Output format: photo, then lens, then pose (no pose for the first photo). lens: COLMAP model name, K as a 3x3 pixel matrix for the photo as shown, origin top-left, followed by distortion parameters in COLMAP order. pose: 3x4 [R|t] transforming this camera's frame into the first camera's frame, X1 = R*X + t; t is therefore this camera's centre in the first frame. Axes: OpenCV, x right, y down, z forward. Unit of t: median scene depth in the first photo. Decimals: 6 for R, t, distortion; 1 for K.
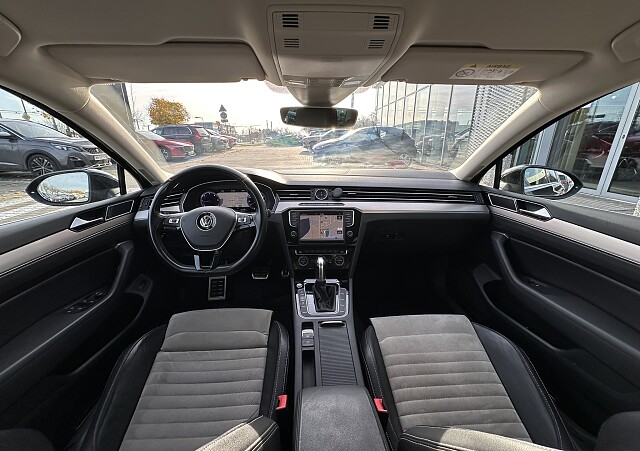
lens RADIAL K [[252.2, 0, 318.1], [0, 252.2, 226.3], [0, 0, 1]] dist [0.000995, 0.000145]
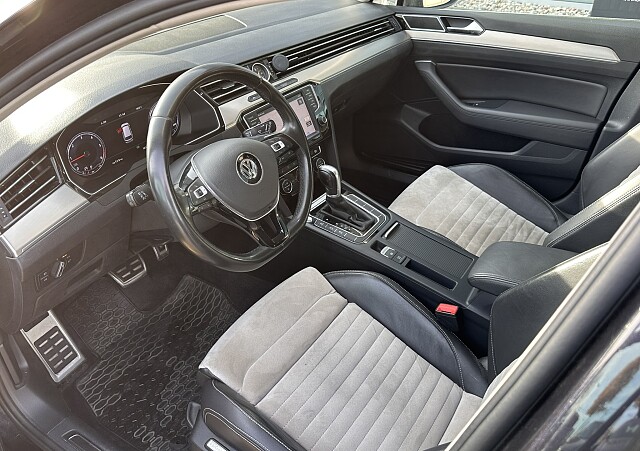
lens RADIAL K [[541.7, 0, 320.5], [0, 541.7, 224.6], [0, 0, 1]] dist [0.000819, -0.001814]
pose [[0.610920, -0.453067, 0.649235, -1.041312], [0.287891, 0.891053, 0.350918, -0.252891], [-0.737493, -0.027474, 0.674796, 0.028250]]
